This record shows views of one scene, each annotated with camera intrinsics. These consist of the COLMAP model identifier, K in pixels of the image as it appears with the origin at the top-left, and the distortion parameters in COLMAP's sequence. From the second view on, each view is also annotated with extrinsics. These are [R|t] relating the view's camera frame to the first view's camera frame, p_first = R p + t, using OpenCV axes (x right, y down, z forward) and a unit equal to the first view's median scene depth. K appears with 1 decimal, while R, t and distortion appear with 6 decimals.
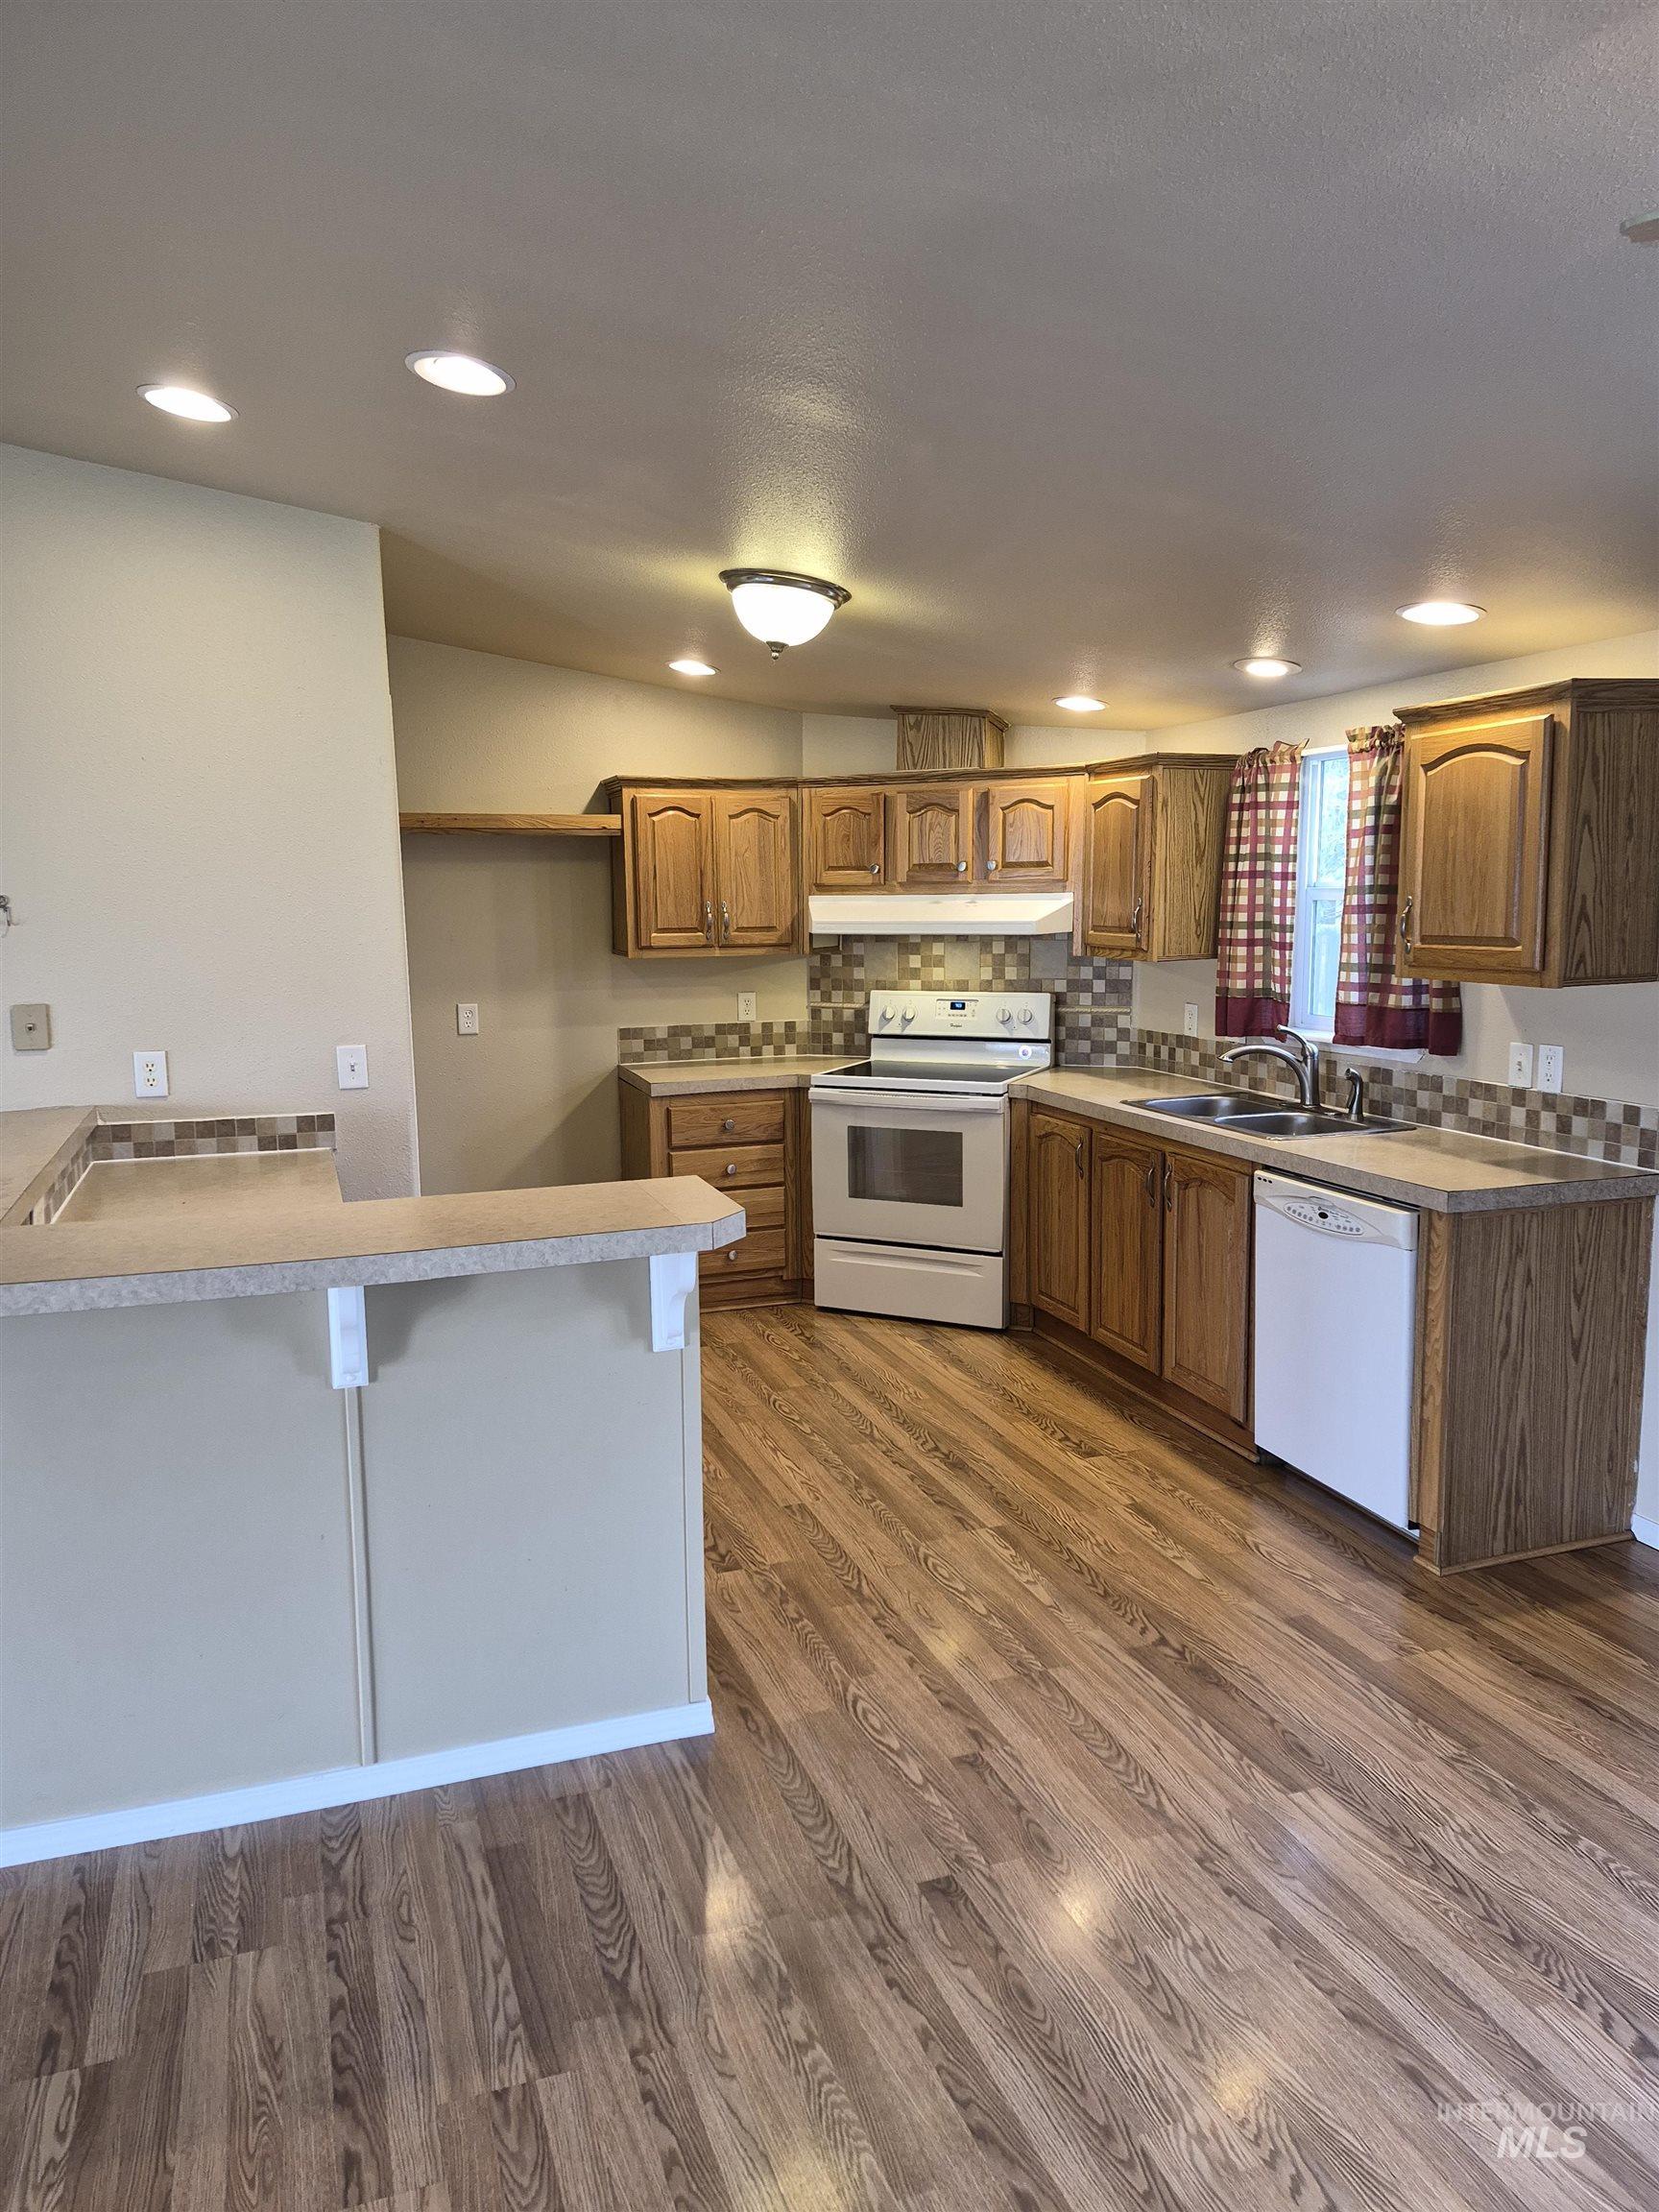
lens RADIAL K [[1542.6, 0, 807.5], [0, 1542.6, 1108.1], [0, 0, 1]] dist [0.057606, -0.004639]
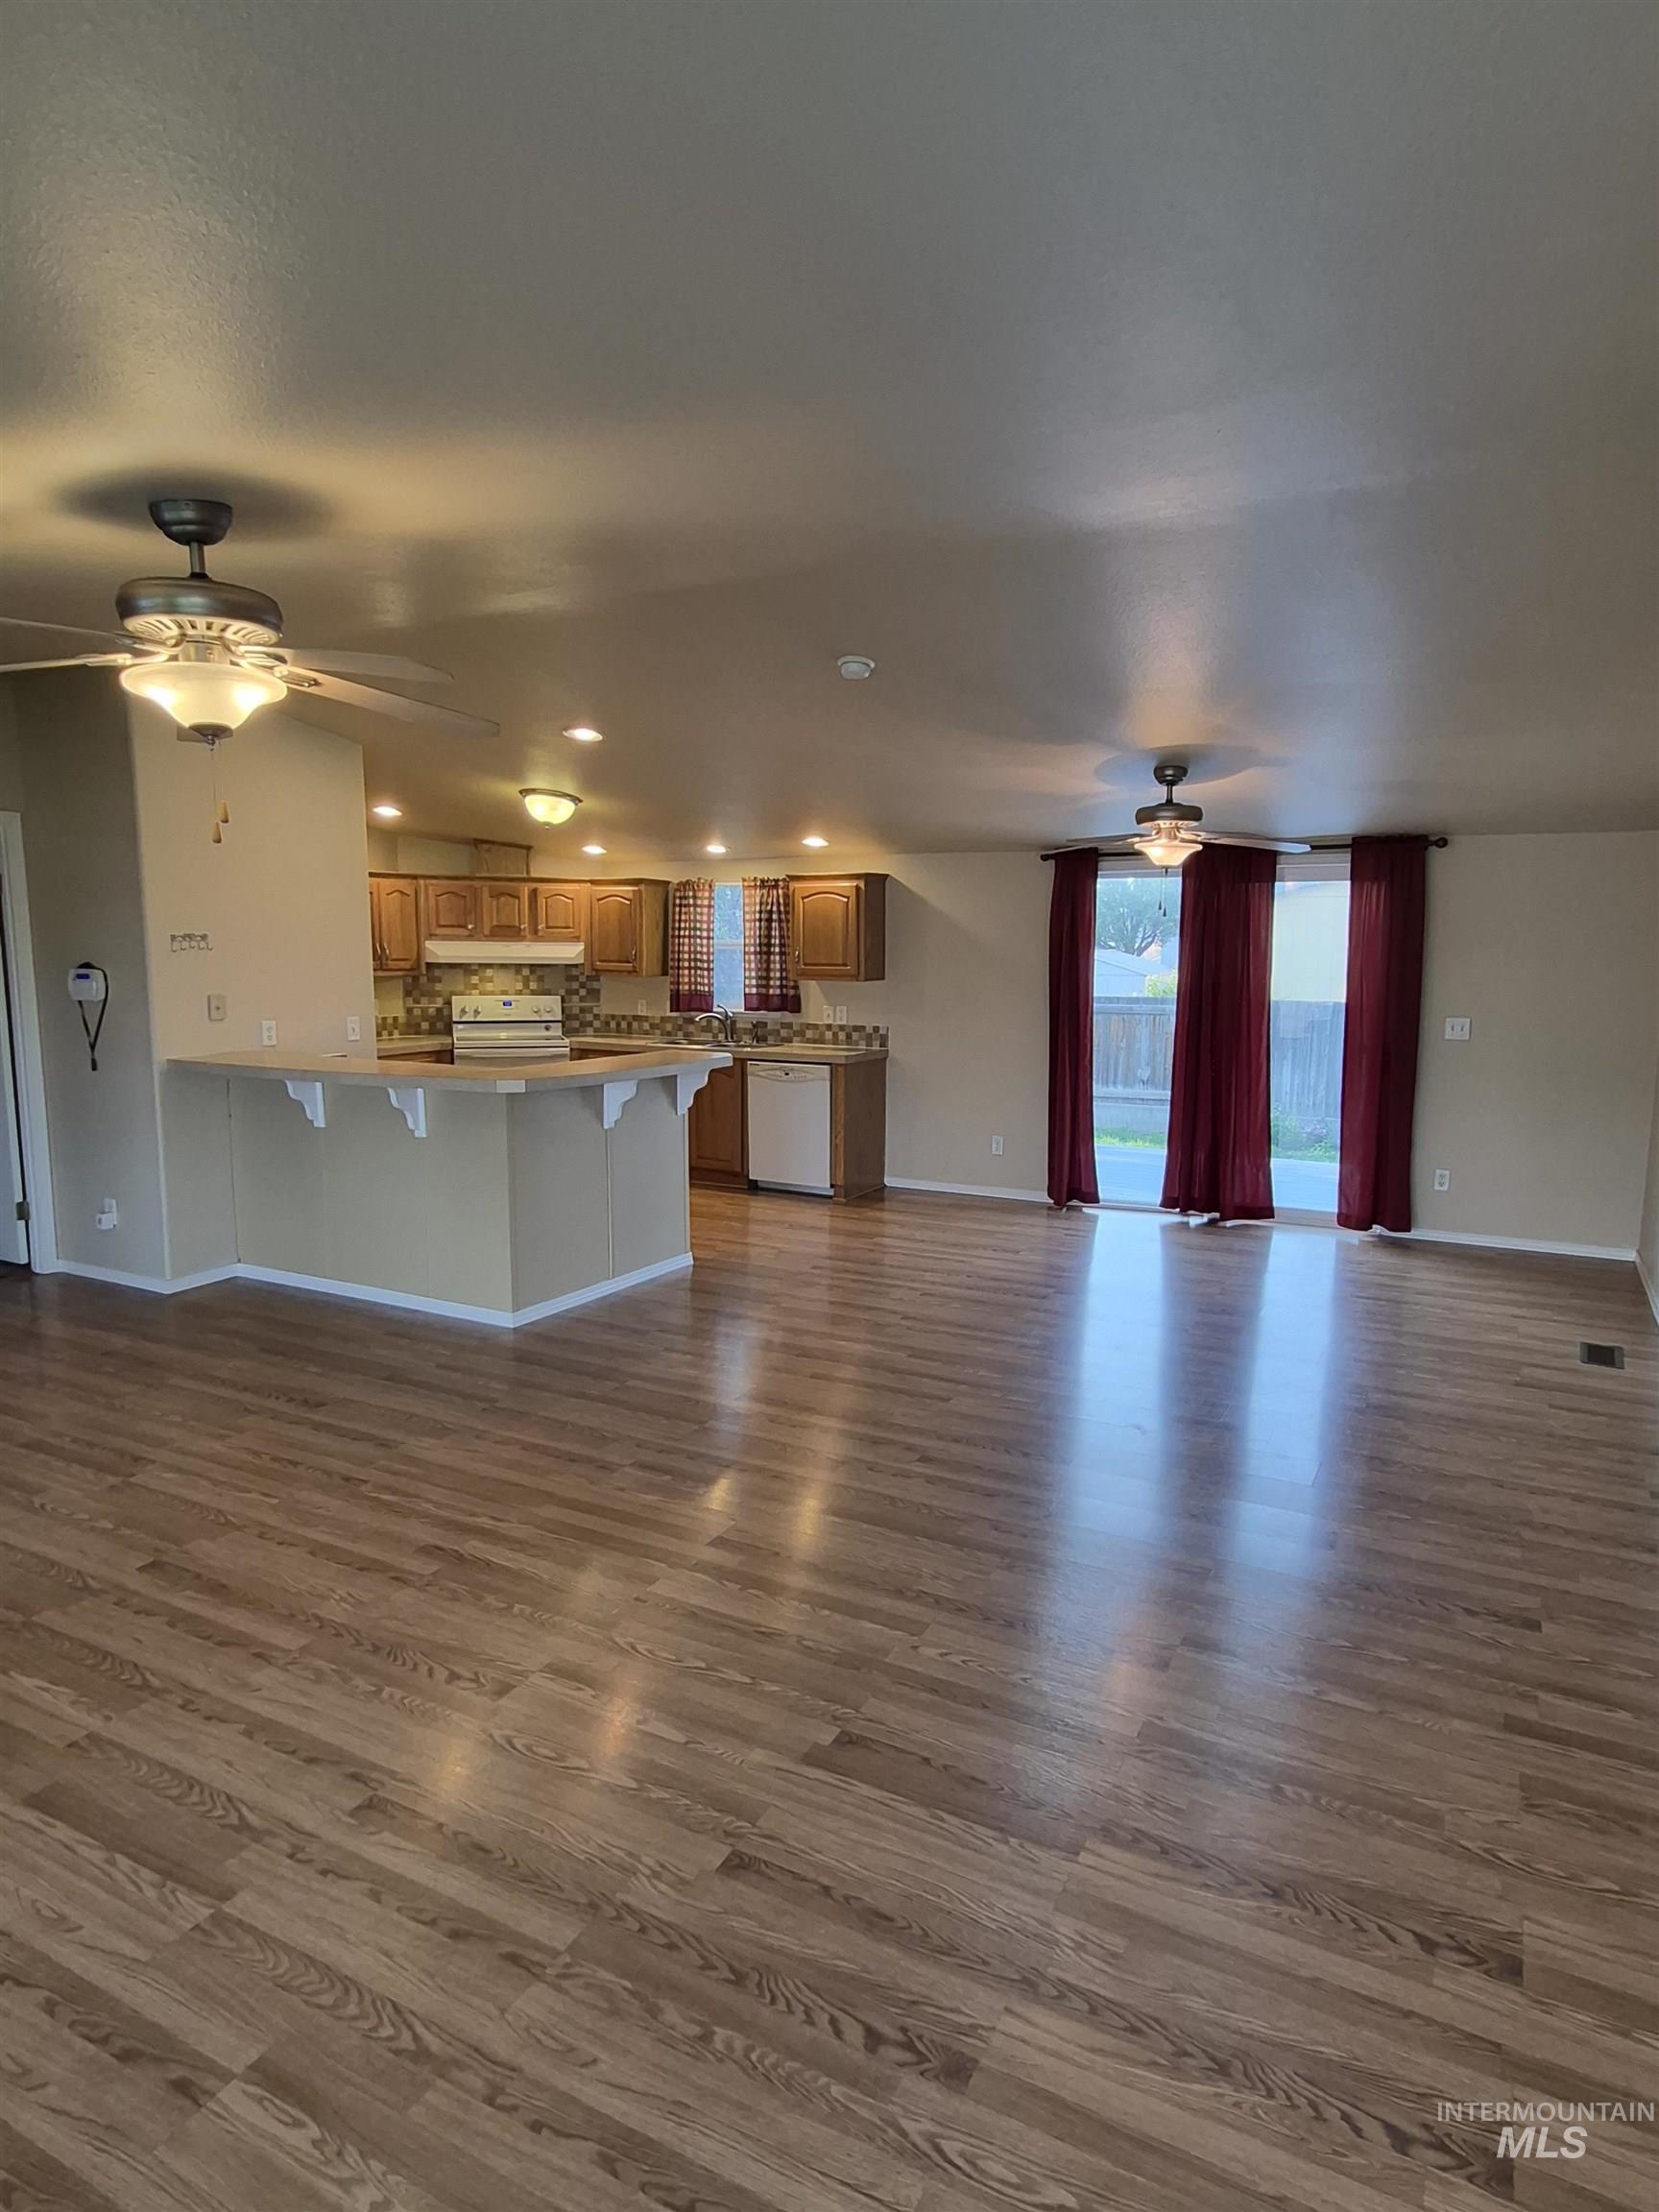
lens RADIAL K [[1299.5, 0, 842.8], [0, 1299.5, 1118.1], [0, 0, 1]] dist [0.000154, -0.000151]
pose [[0.731934, -0.069499, 0.677822, -0.802130], [0.076240, 0.996891, 0.019889, 0.082160], [-0.677097, 0.037120, 0.734957, -0.469562]]
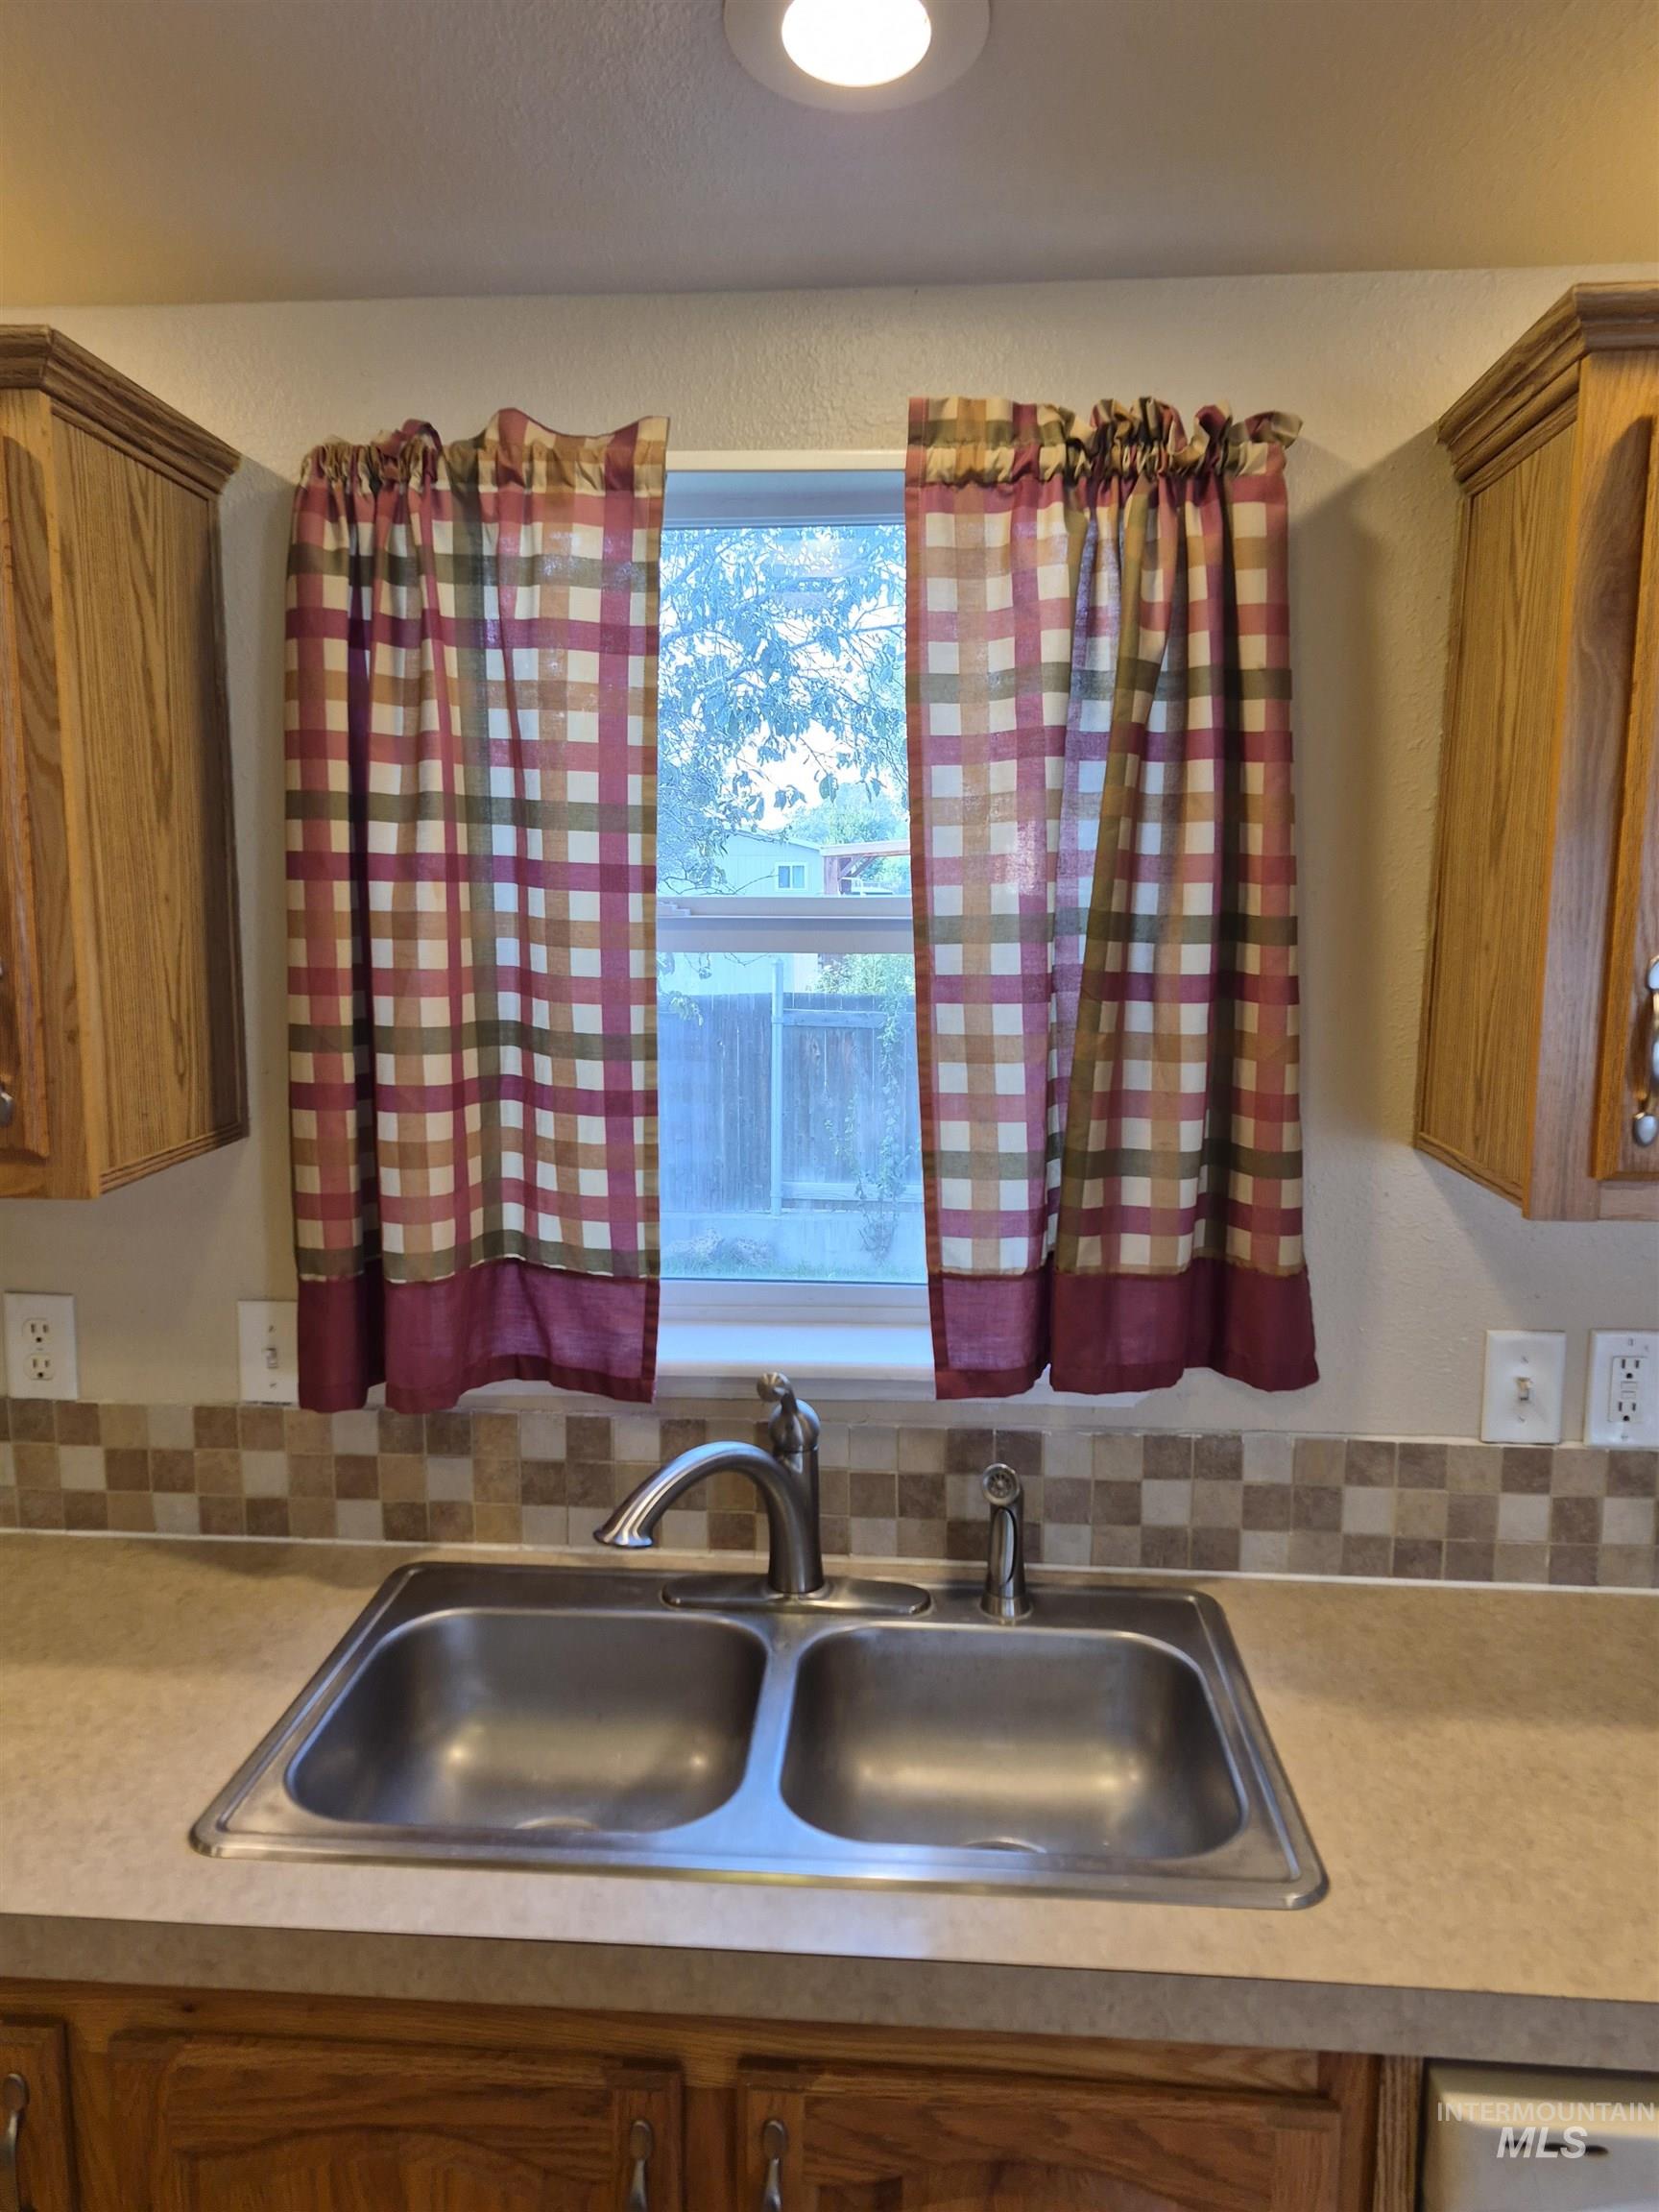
lens RADIAL K [[1528.7, 0, 828.1], [0, 1528.7, 1138.6], [0, 0, 1]] dist [0.059429, -0.001646]
pose [[0.386194, -0.125034, 0.913904, 0.041064], [0.119202, 0.989228, 0.084967, -0.115243], [-0.914683, 0.076126, 0.396938, 0.818341]]
